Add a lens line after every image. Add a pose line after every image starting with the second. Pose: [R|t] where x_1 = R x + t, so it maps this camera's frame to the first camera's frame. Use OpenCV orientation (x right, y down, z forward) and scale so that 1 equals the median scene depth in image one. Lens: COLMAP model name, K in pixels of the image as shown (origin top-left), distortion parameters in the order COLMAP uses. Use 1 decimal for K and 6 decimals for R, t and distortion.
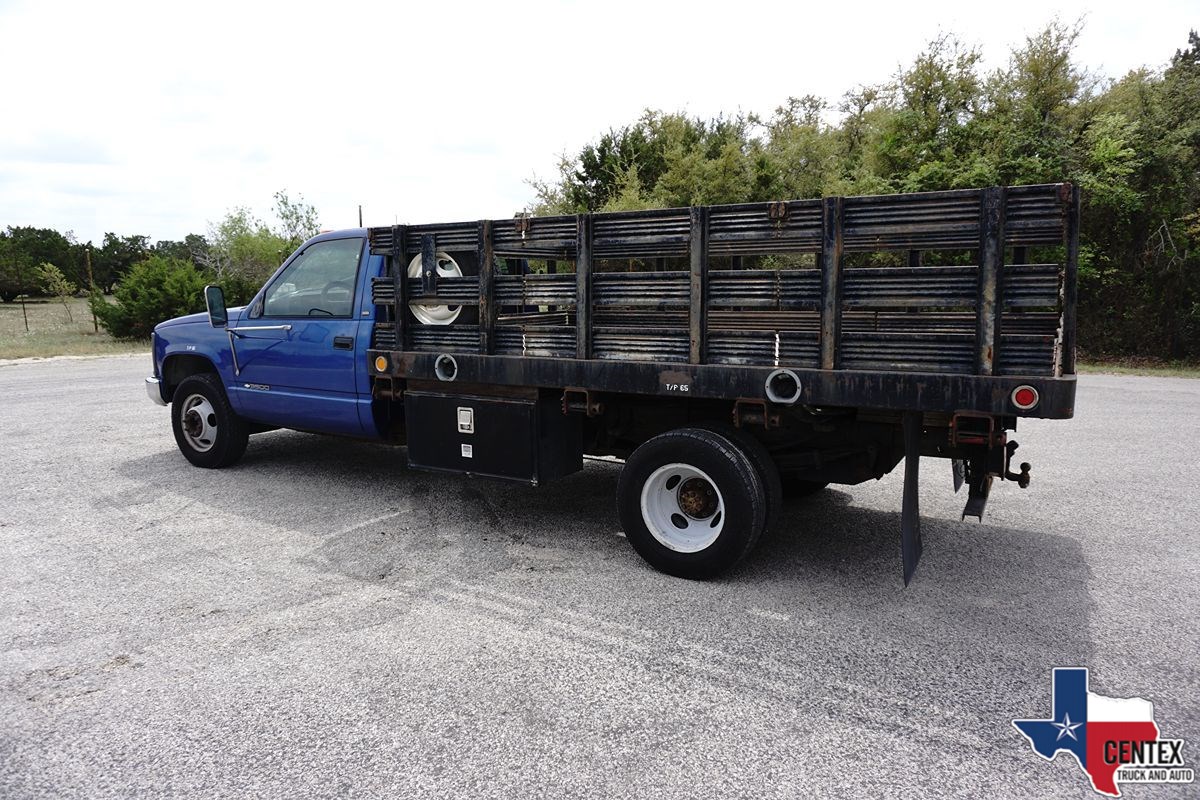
lens RADIAL K [[785.5, 0, 594.2], [0, 785.5, 366.6], [0, 0, 1]] dist [-0.040230, 0.036344]
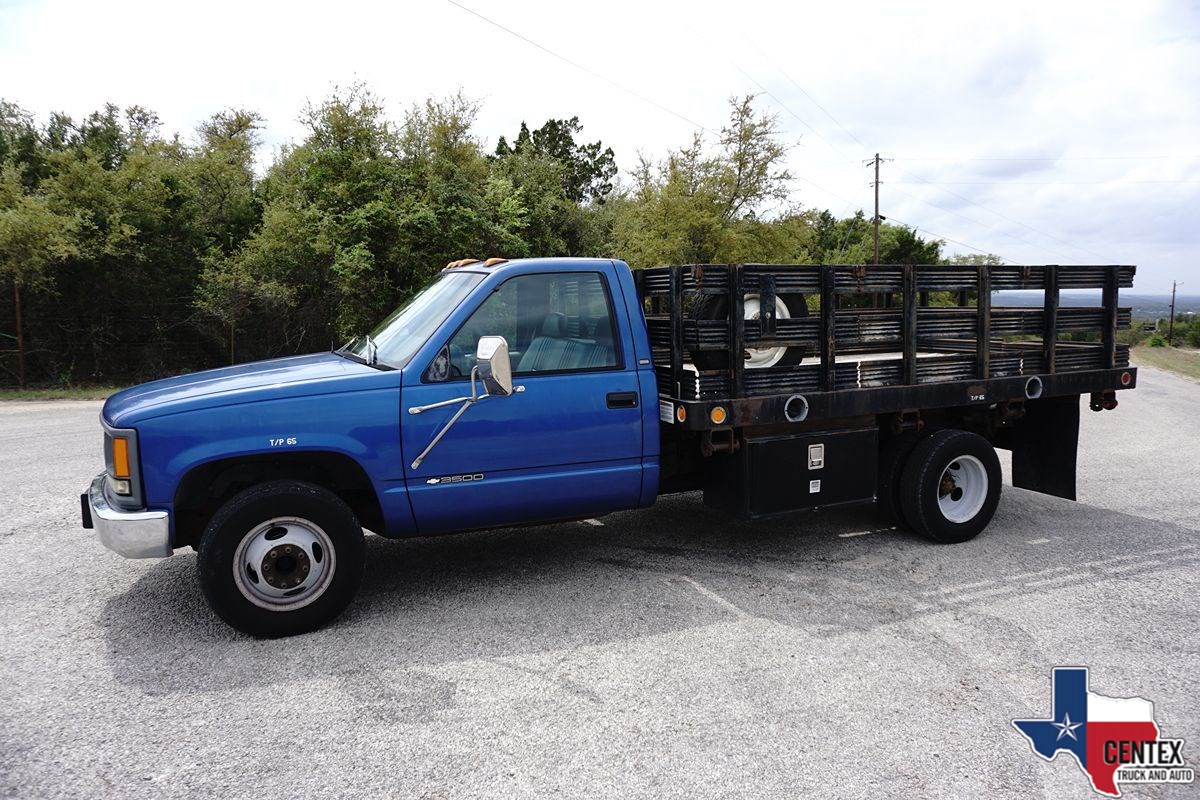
lens RADIAL K [[789.2, 0, 599.9], [0, 789.2, 362.0], [0, 0, 1]] dist [-0.047546, 0.039355]
pose [[0.596404, -0.059801, 0.800454, -1.113279], [0.095559, 0.995419, 0.003167, -0.082779], [-0.796976, 0.074602, 0.599386, 0.578551]]
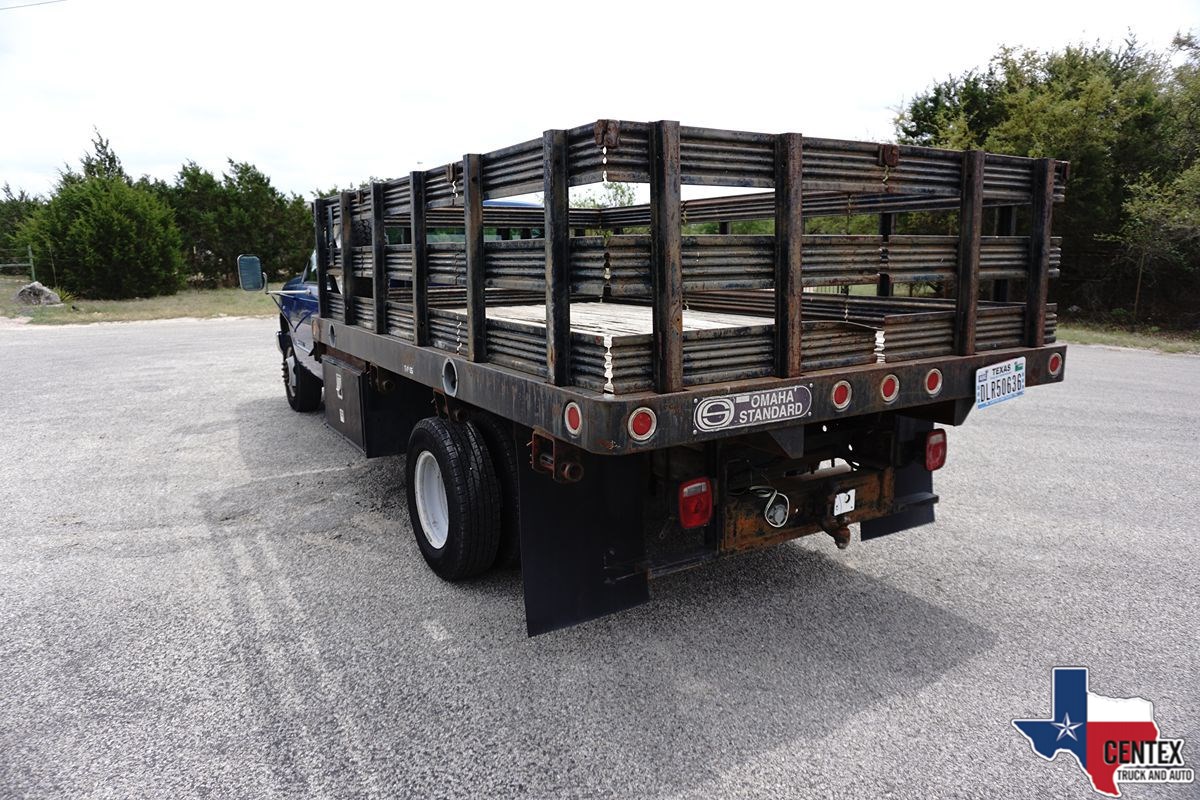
lens RADIAL K [[789.2, 0, 599.9], [0, 789.2, 362.0], [0, 0, 1]] dist [-0.047546, 0.039355]
pose [[0.877029, 0.072611, -0.474918, 0.608369], [-0.055060, 0.997191, 0.050784, -0.034157], [0.477272, -0.018390, 0.878563, 0.237445]]
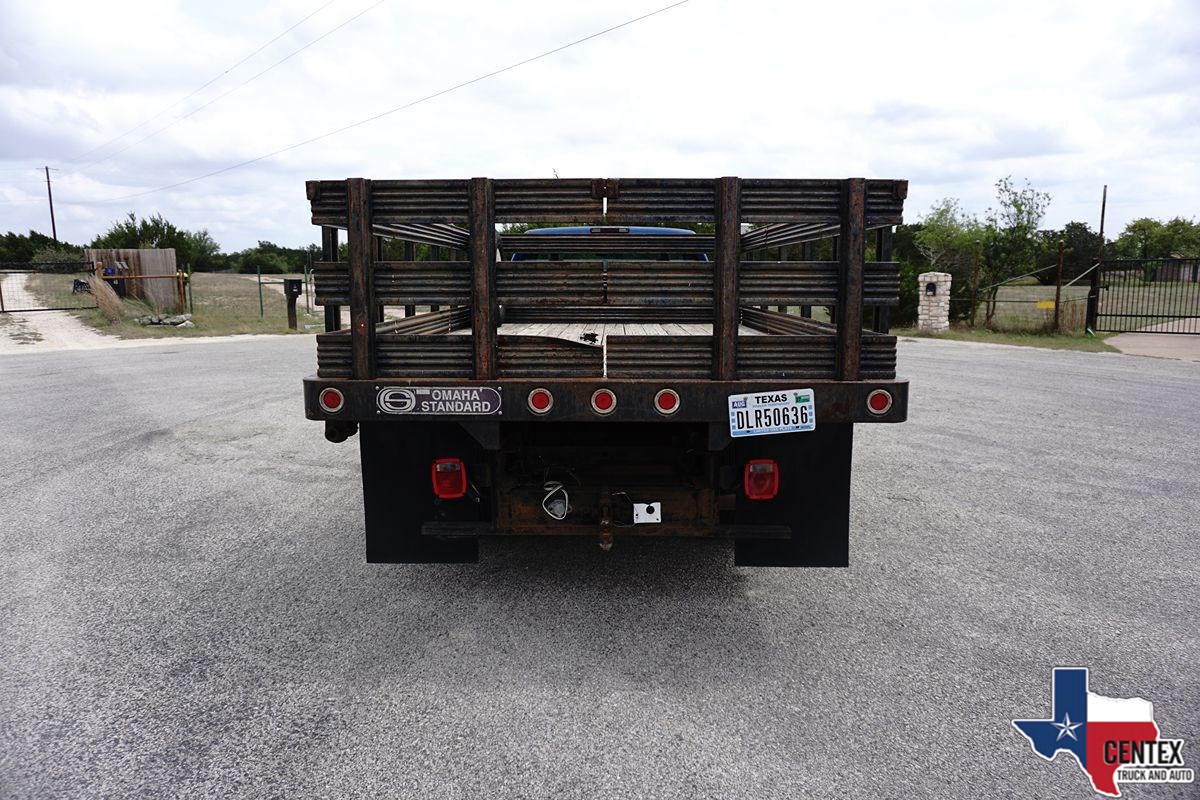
lens RADIAL K [[789.2, 0, 599.9], [0, 789.2, 362.0], [0, 0, 1]] dist [-0.047546, 0.039355]
pose [[0.497817, 0.109547, -0.860336, 1.063368], [-0.102833, 0.992449, 0.066866, -0.070616], [0.861164, 0.055184, 0.505323, 0.525062]]
